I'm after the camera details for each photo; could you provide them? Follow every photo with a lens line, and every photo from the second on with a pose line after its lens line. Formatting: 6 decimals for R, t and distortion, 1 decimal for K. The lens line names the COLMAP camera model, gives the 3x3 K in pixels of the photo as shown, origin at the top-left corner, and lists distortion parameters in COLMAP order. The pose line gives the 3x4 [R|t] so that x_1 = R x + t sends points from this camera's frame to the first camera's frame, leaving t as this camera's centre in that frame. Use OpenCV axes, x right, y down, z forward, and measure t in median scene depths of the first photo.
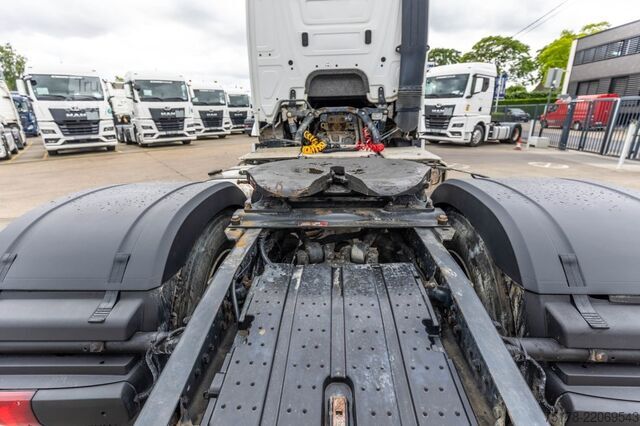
lens RADIAL K [[297.1, 0, 320.9], [0, 297.1, 210.6], [0, 0, 1]] dist [-0.004847, -0.000470]
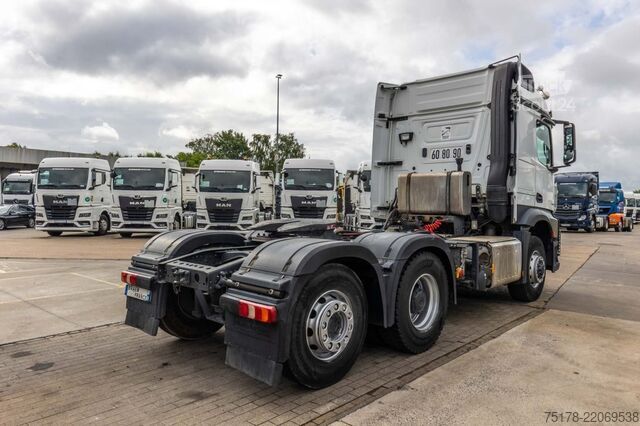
lens RADIAL K [[464.0, 0, 320.0], [0, 464.0, 213.0], [0, 0, 1]] dist [-0.000222, -0.000411]
pose [[0.768705, 0.041270, -0.638271, 0.270009], [-0.227334, 0.950384, -0.212341, 0.059503], [0.597840, 0.308328, 0.739947, -0.203551]]
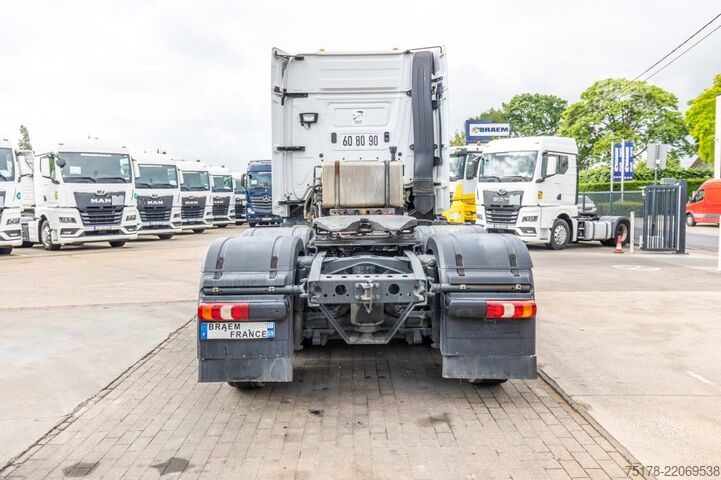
lens RADIAL K [[601.7, 0, 354.0], [0, 601.7, 241.1], [0, 0, 1]] dist [0.000439, 0.003061]
pose [[0.998413, 0.002972, 0.056236, -0.032281], [0.011059, 0.968812, -0.247549, 0.110059], [-0.055218, 0.247778, 0.967242, -0.336239]]
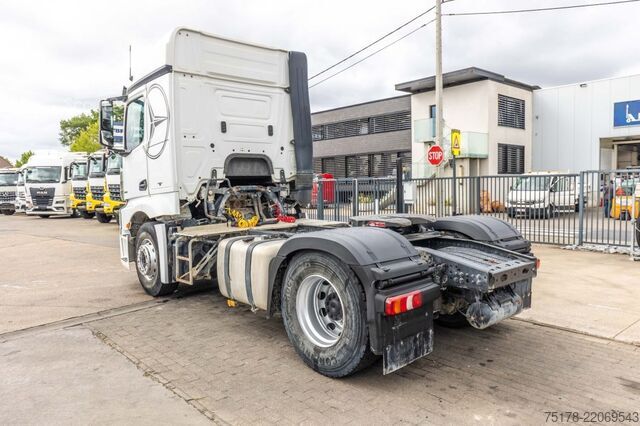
lens RADIAL K [[464.0, 0, 320.0], [0, 464.0, 213.0], [0, 0, 1]] dist [-0.000222, -0.000411]
pose [[0.712218, -0.034909, 0.701090, -0.291454], [0.223900, 0.957892, -0.179757, 0.033307], [-0.665293, 0.285000, 0.690044, -0.095159]]
